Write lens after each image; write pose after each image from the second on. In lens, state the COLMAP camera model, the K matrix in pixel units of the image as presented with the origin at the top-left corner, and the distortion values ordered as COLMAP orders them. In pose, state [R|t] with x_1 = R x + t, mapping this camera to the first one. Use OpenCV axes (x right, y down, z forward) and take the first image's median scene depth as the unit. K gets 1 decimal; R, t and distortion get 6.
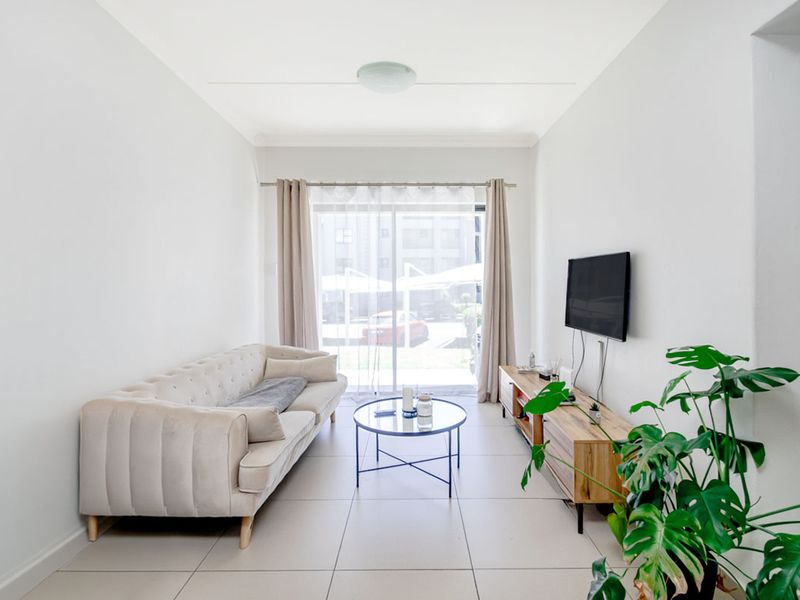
lens RADIAL K [[428.1, 0, 399.2], [0, 428.1, 283.2], [0, 0, 1]] dist [-0.003821, -0.000447]
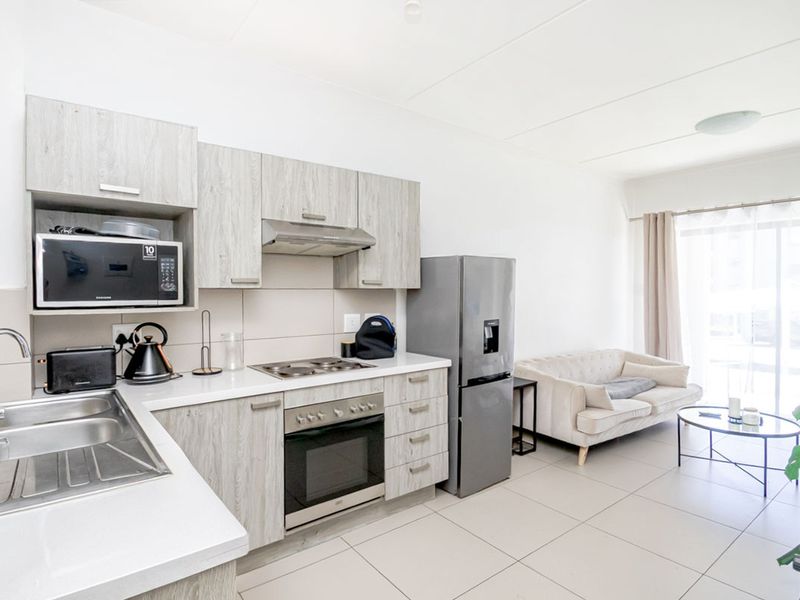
lens RADIAL K [[428.1, 0, 395.2], [0, 428.1, 299.9], [0, 0, 1]] dist [-0.003821, -0.000447]
pose [[0.606629, 0.013415, -0.794872, 0.242235], [-0.002524, 0.999885, 0.014948, -0.020842], [0.794981, -0.007062, 0.606594, -0.269367]]
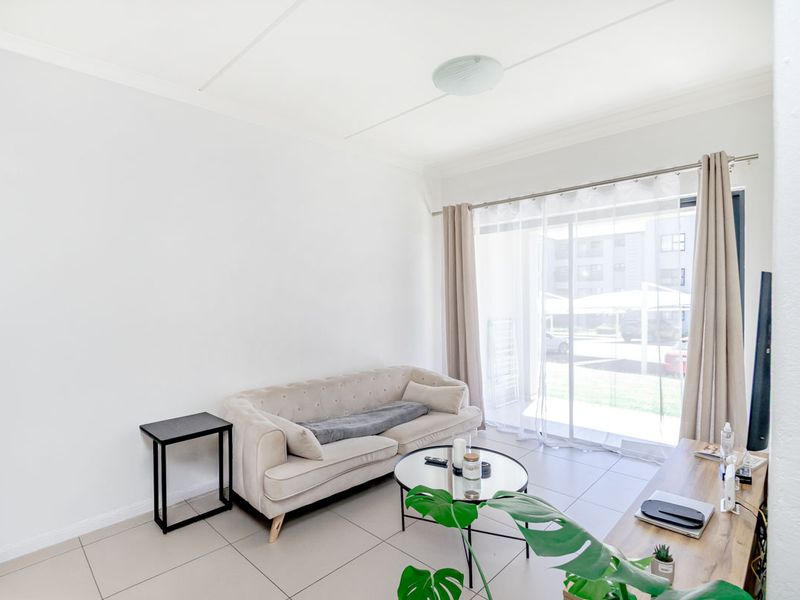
lens RADIAL K [[410.3, 0, 399.9], [0, 410.3, 312.1], [0, 0, 1]] dist [0.028526, 0.000003]
pose [[0.724748, 0.022861, -0.688635, 0.323824], [0.005453, 0.999228, 0.038911, -0.030681], [0.688992, -0.031956, 0.724064, 0.208384]]
